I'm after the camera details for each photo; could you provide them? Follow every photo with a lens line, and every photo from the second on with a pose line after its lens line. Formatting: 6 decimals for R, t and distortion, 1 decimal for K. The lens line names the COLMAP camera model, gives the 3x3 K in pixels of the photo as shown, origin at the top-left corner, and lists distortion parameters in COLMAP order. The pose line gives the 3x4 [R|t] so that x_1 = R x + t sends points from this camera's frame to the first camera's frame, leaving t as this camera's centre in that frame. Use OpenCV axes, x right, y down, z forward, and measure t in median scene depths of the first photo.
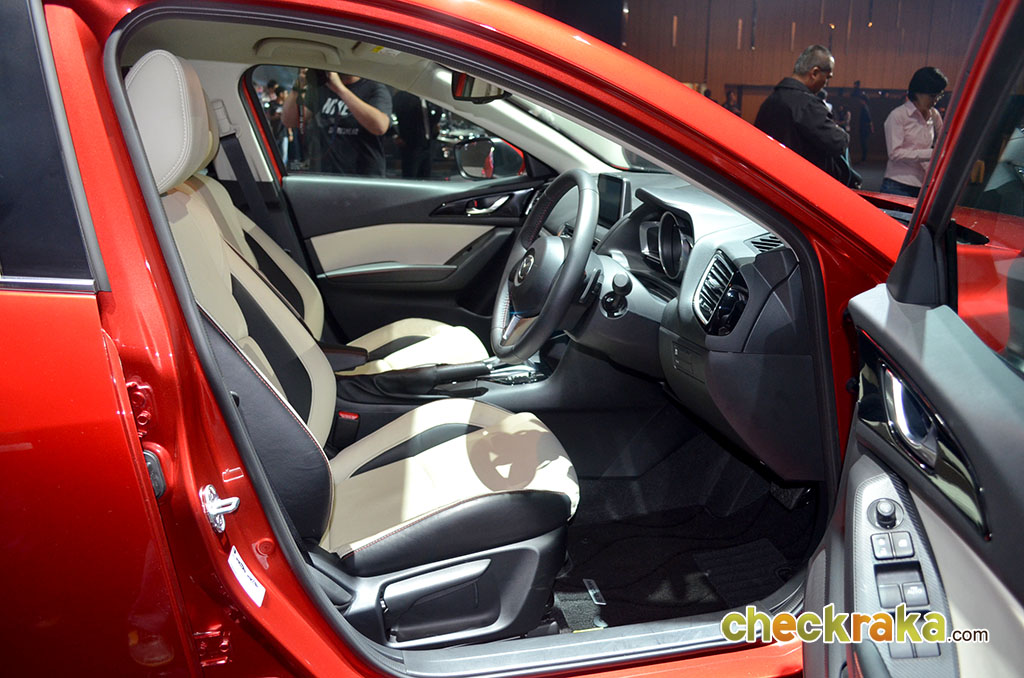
lens RADIAL K [[786.8, 0, 529.9], [0, 786.8, 340.0], [0, 0, 1]] dist [-0.077929, -0.008192]
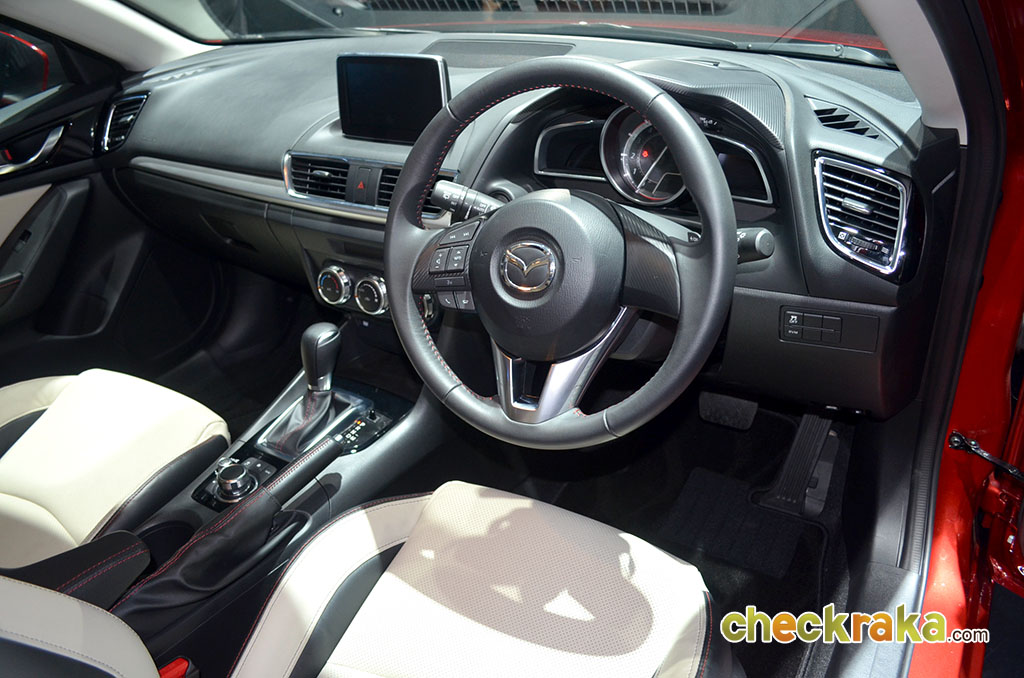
lens RADIAL K [[786.8, 0, 529.9], [0, 786.8, 340.0], [0, 0, 1]] dist [-0.077929, -0.008192]
pose [[0.688190, -0.391333, 0.610944, -0.191761], [0.259985, 0.919158, 0.295900, -0.114601], [-0.677349, -0.044800, 0.734296, 0.352567]]
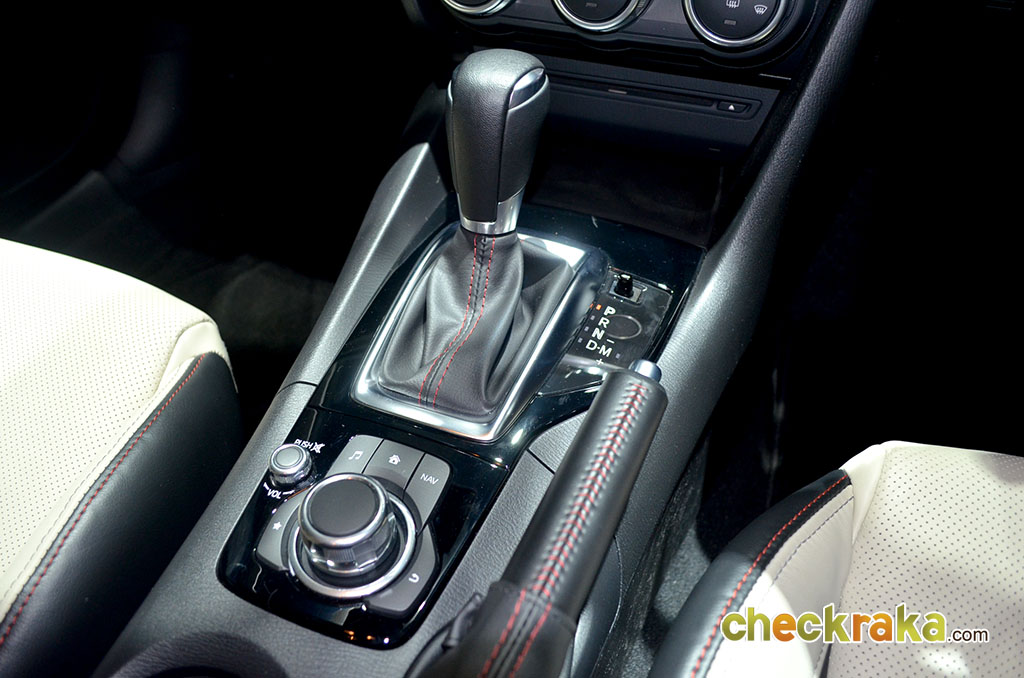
lens RADIAL K [[786.8, 0, 529.9], [0, 786.8, 340.0], [0, 0, 1]] dist [-0.077929, -0.008192]
pose [[0.562713, -0.578167, 0.590827, -0.124464], [0.253644, 0.801006, 0.542267, -0.060489], [-0.786777, -0.155281, 0.597385, 0.645704]]
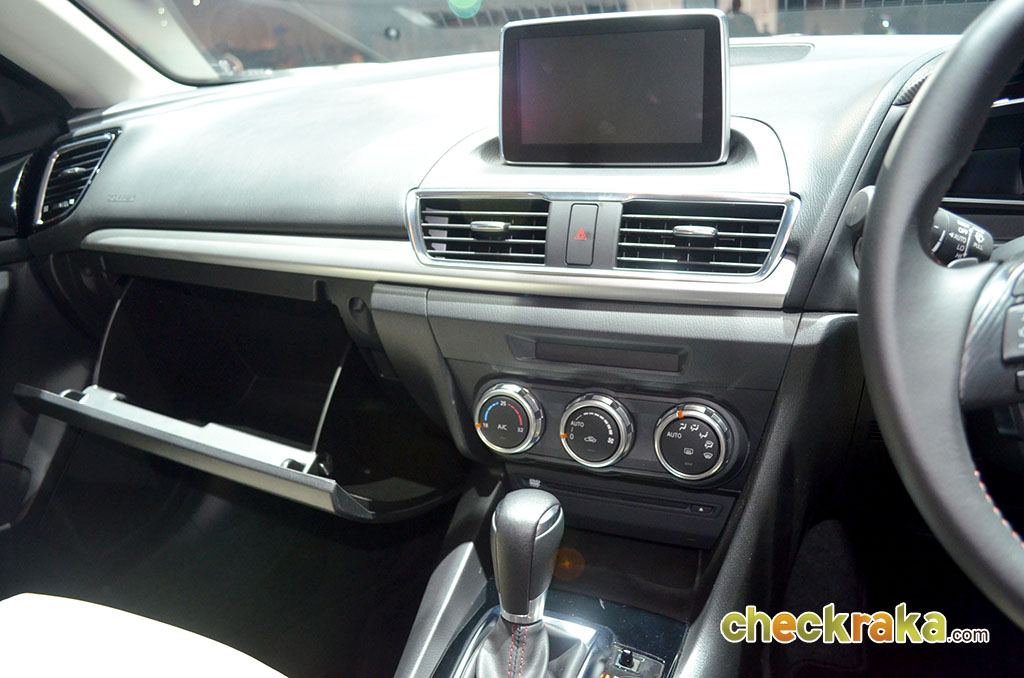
lens RADIAL K [[786.8, 0, 529.9], [0, 786.8, 340.0], [0, 0, 1]] dist [-0.077929, -0.008192]
pose [[0.565987, -0.315639, 0.761597, -0.161498], [0.284297, 0.941864, 0.179072, -0.106729], [-0.773843, 0.115168, 0.622819, 0.605180]]
